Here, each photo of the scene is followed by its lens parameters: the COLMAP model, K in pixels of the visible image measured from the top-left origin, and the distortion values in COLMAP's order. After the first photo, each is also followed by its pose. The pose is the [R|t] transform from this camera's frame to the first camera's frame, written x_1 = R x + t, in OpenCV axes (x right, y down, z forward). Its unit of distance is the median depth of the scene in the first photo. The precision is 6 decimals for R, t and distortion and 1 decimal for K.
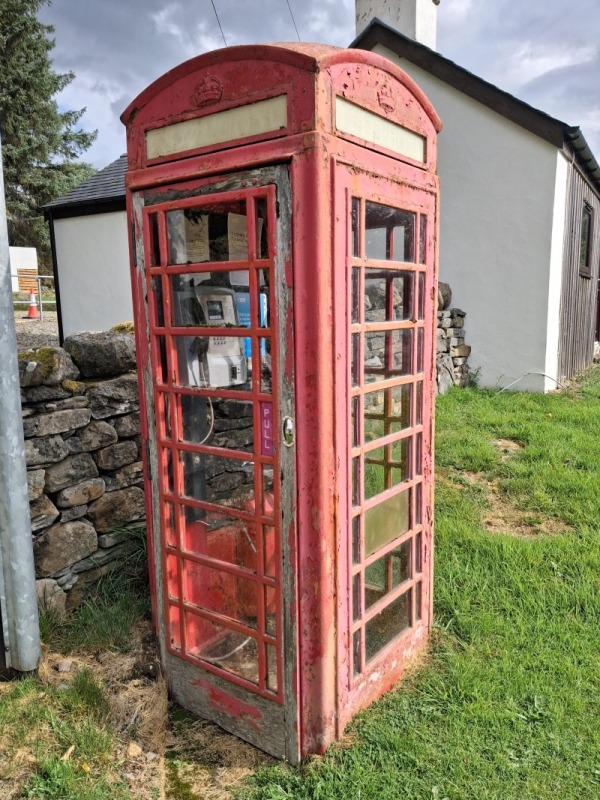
lens RADIAL K [[637.0, 0, 300.1], [0, 637.0, 404.2], [0, 0, 1]] dist [-0.001165, -0.006036]
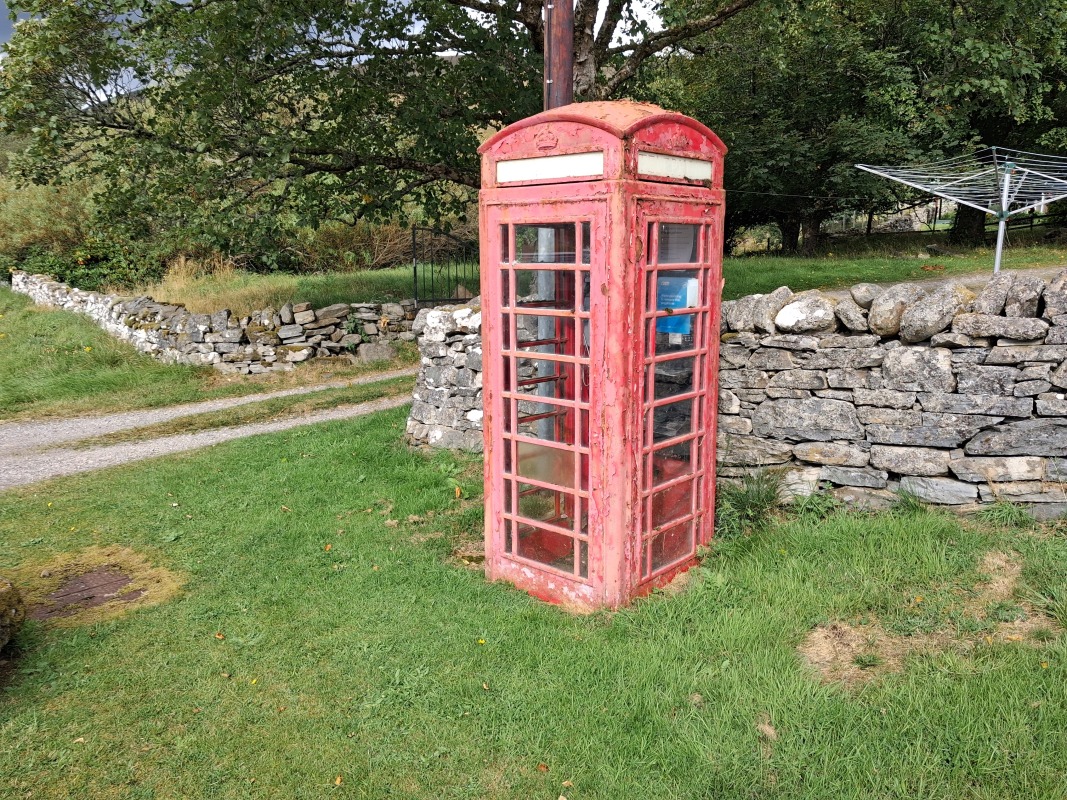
lens RADIAL K [[828.8, 0, 532.4], [0, 828.8, 377.9], [0, 0, 1]] dist [-0.002746, -0.008159]
pose [[-0.087369, 0.165466, -0.982338, 1.577909], [-0.143947, 0.973662, 0.176807, -0.248794], [0.985721, 0.156852, -0.061249, 0.946054]]
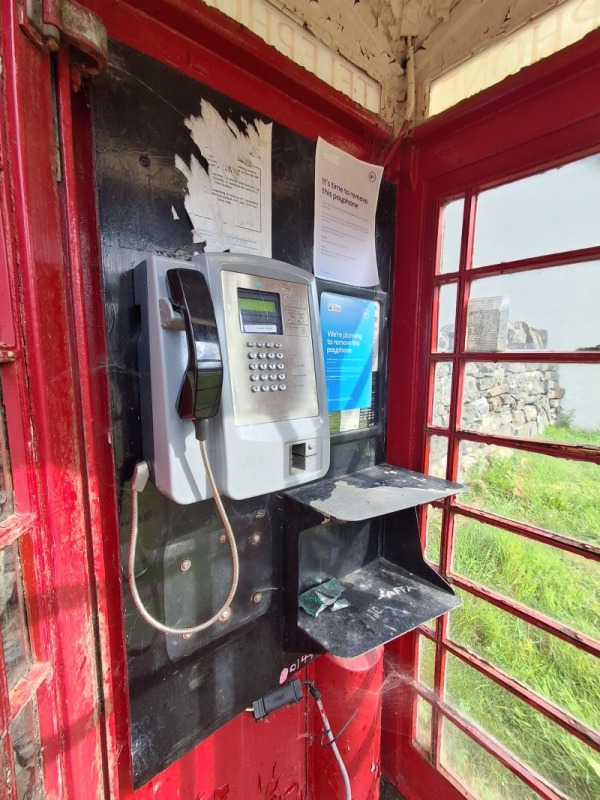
lens RADIAL K [[366.2, 0, 300.0], [0, 366.2, 400.0], [0, 0, 1]] dist [0.001103, -0.000102]
pose [[0.970775, 0.058323, -0.232799, -0.046317], [-0.063972, 0.997811, -0.016781, -0.084323], [0.231310, 0.031183, 0.972380, 0.751231]]
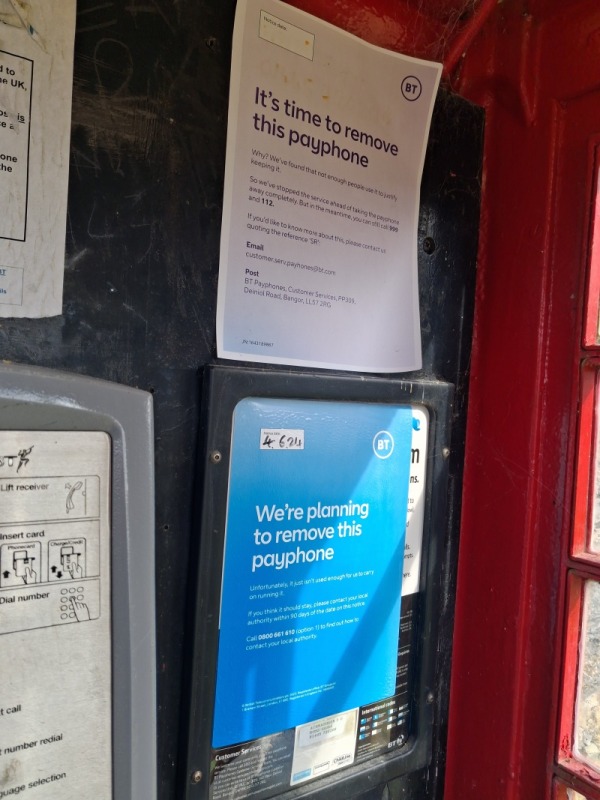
lens RADIAL K [[642.3, 0, 279.2], [0, 642.3, 399.4], [0, 0, 1]] dist [-0.012628, -0.004090]
pose [[0.936531, 0.078411, -0.341705, -0.029523], [-0.125492, 0.985064, -0.117900, -0.168536], [0.327356, 0.153298, 0.932383, 0.895890]]
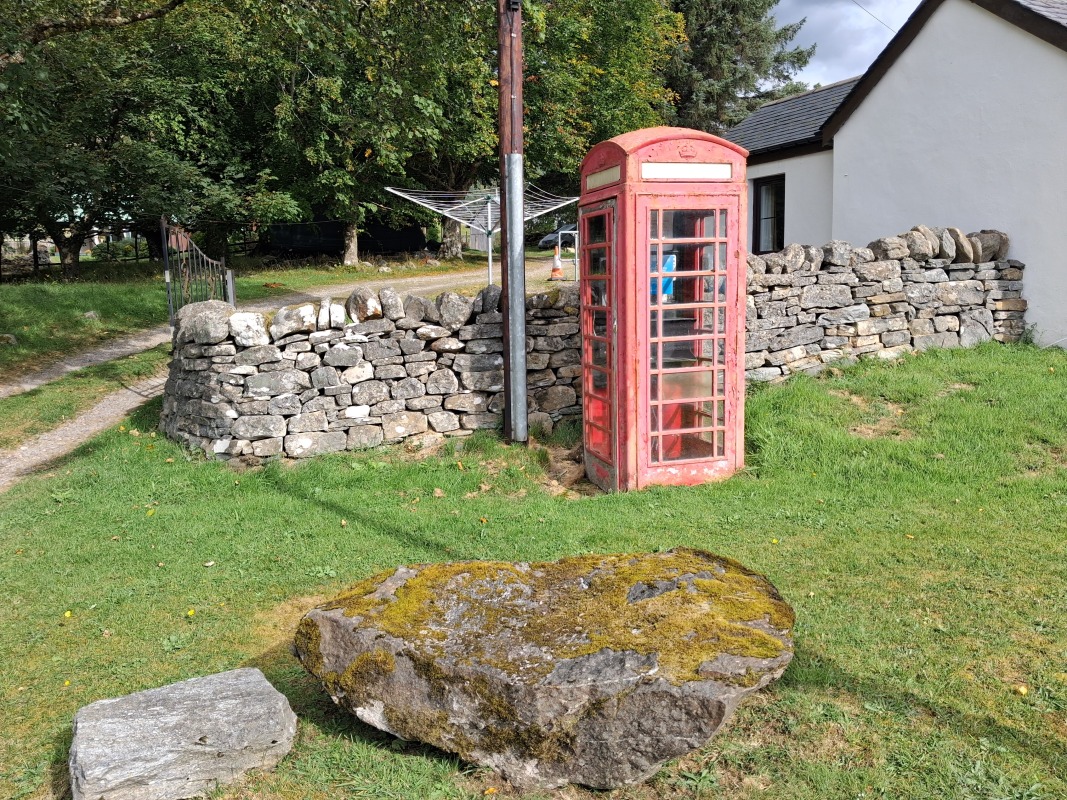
lens RADIAL K [[828.6, 0, 533.5], [0, 828.6, 400.0], [0, 0, 1]] dist [-0.002147, -0.000582]
pose [[0.795382, 0.086432, -0.599914, 1.071134], [-0.076174, 0.996187, 0.042531, 0.144182], [0.601303, 0.011869, 0.798933, -0.995798]]
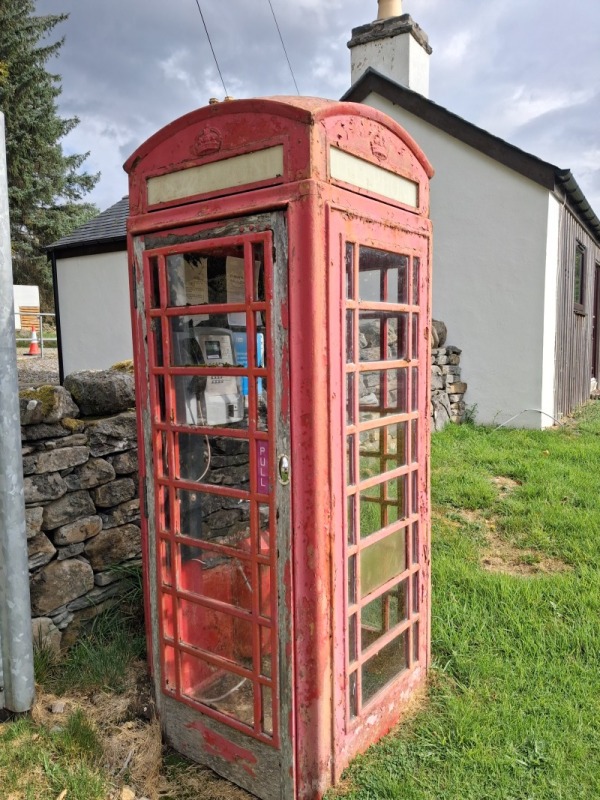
lens RADIAL K [[636.1, 0, 290.0], [0, 636.1, 401.7], [0, 0, 1]] dist [0.001830, -0.010269]
pose [[0.999928, 0.000010, -0.012019, 0.002321], [-0.000726, 0.998226, -0.059536, -0.004087], [0.011997, 0.059541, 0.998154, -0.010348]]
